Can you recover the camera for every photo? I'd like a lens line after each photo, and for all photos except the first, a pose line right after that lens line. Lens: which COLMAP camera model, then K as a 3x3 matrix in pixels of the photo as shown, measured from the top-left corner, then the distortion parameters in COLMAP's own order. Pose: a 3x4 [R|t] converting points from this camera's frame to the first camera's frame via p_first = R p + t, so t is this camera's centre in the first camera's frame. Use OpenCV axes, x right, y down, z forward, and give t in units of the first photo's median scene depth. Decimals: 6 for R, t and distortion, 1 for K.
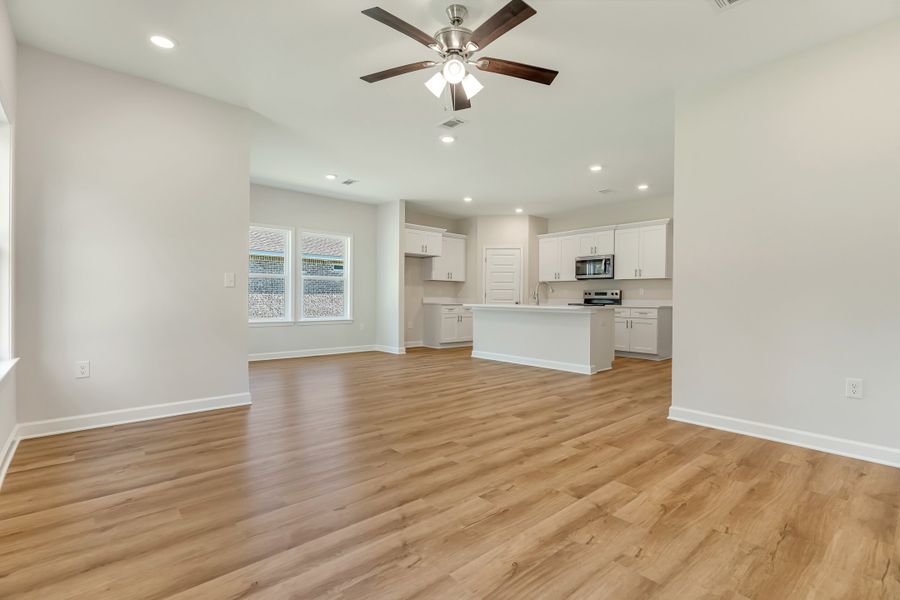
lens RADIAL K [[425.4, 0, 452.5], [0, 425.4, 296.1], [0, 0, 1]] dist [0.000823, 0.000121]
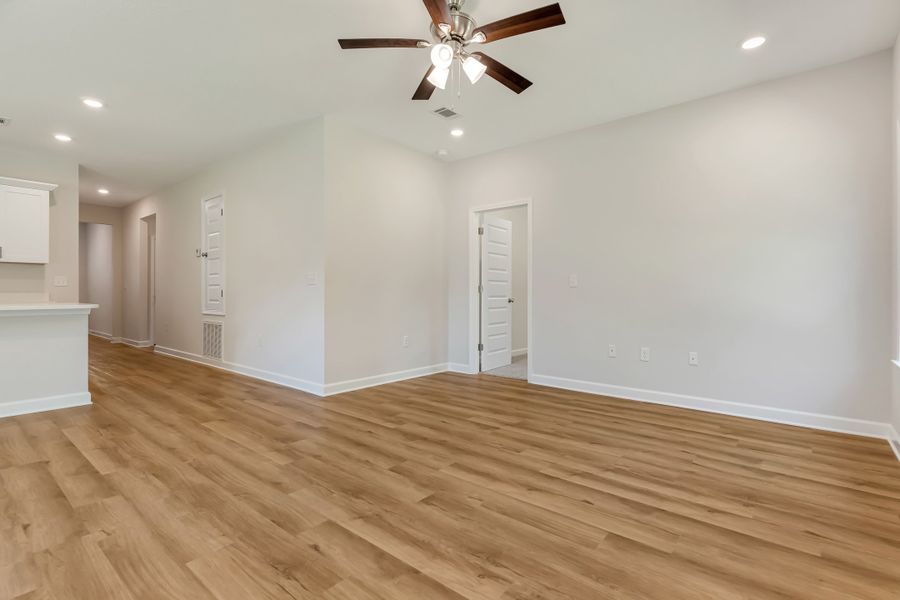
lens RADIAL K [[425.4, 0, 452.5], [0, 425.4, 296.1], [0, 0, 1]] dist [0.000823, 0.000121]
pose [[-0.146568, -0.015241, 0.989083, -0.338223], [-0.007956, 0.999867, 0.014228, -0.002137], [-0.989169, -0.005784, -0.146670, 0.408877]]
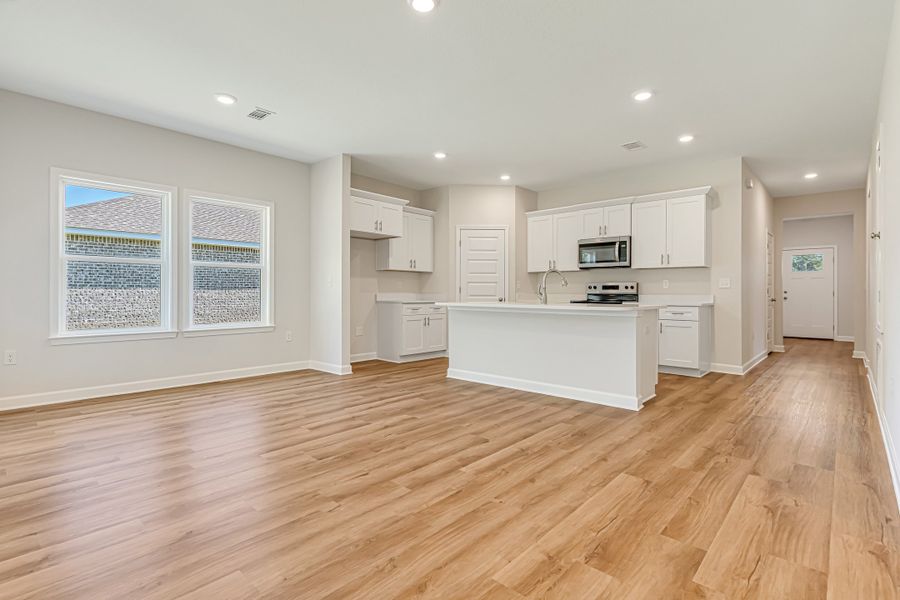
lens RADIAL K [[434.6, 0, 450.8], [0, 434.6, 288.6], [0, 0, 1]] dist [-0.000001, -0.000151]
pose [[0.994828, -0.003852, 0.101496, -0.021395], [0.004486, 0.999972, -0.006015, 0.000118], [-0.101470, 0.006440, 0.994818, 0.283557]]
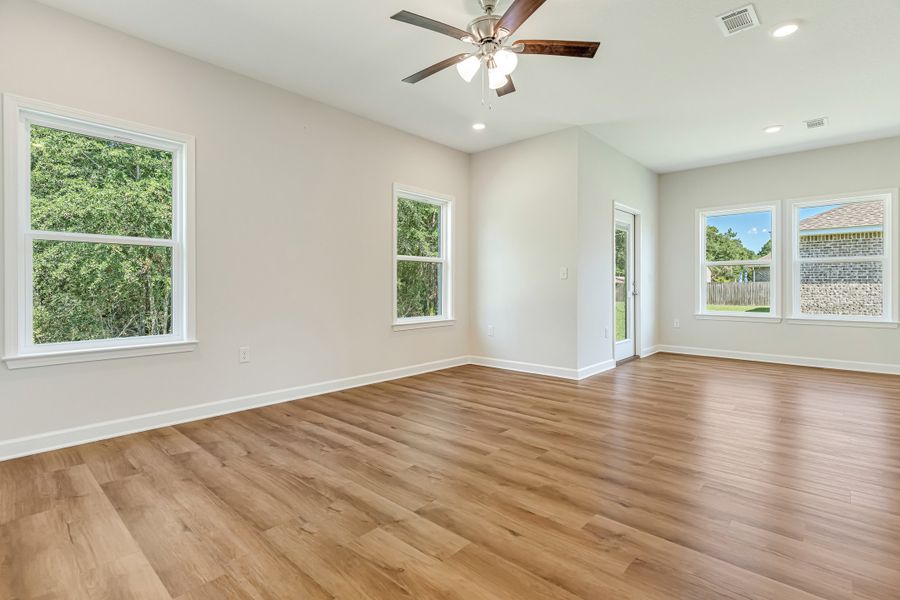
lens RADIAL K [[434.6, 0, 450.8], [0, 434.6, 288.6], [0, 0, 1]] dist [-0.000001, -0.000151]
pose [[0.103327, -0.003071, -0.994643, 0.356863], [0.004443, 0.999987, -0.002626, 0.003628], [0.994638, -0.004148, 0.103339, 0.289894]]
